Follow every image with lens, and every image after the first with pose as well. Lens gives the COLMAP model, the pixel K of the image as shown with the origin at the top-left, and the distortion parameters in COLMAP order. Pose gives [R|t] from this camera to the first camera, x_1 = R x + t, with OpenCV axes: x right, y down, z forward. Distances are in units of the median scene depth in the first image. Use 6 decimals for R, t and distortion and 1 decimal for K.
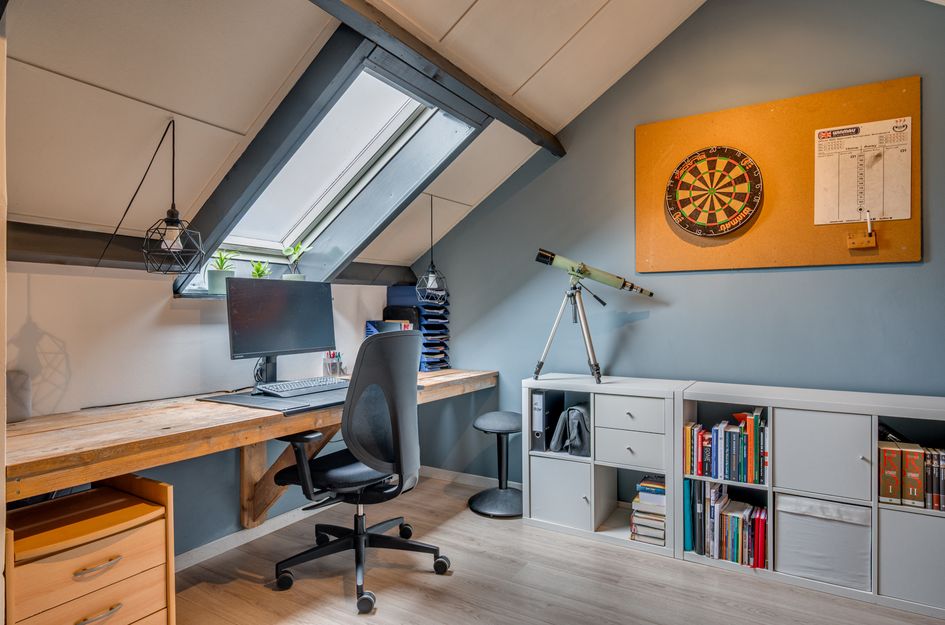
lens RADIAL K [[535.6, 0, 469.9], [0, 535.6, 309.5], [0, 0, 1]] dist [0.000010, 0.001138]
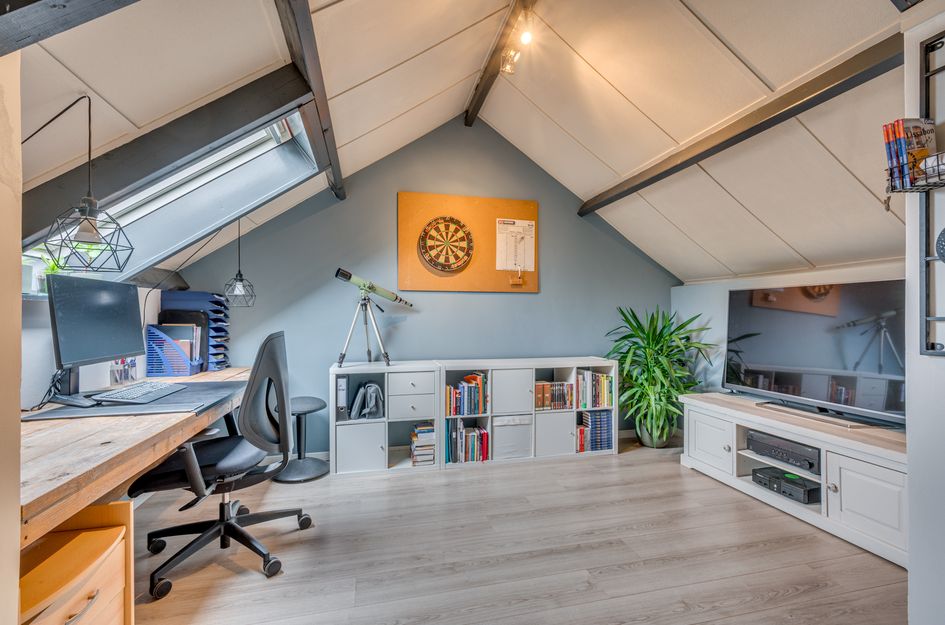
lens RADIAL K [[424.4, 0, 470.9], [0, 424.4, 317.1], [0, 0, 1]] dist [0.011288, -0.000212]
pose [[0.699413, 0.004214, 0.714706, -0.444203], [-0.006844, 0.999976, 0.000802, 0.003487], [-0.714685, -0.005452, 0.699425, 0.039630]]
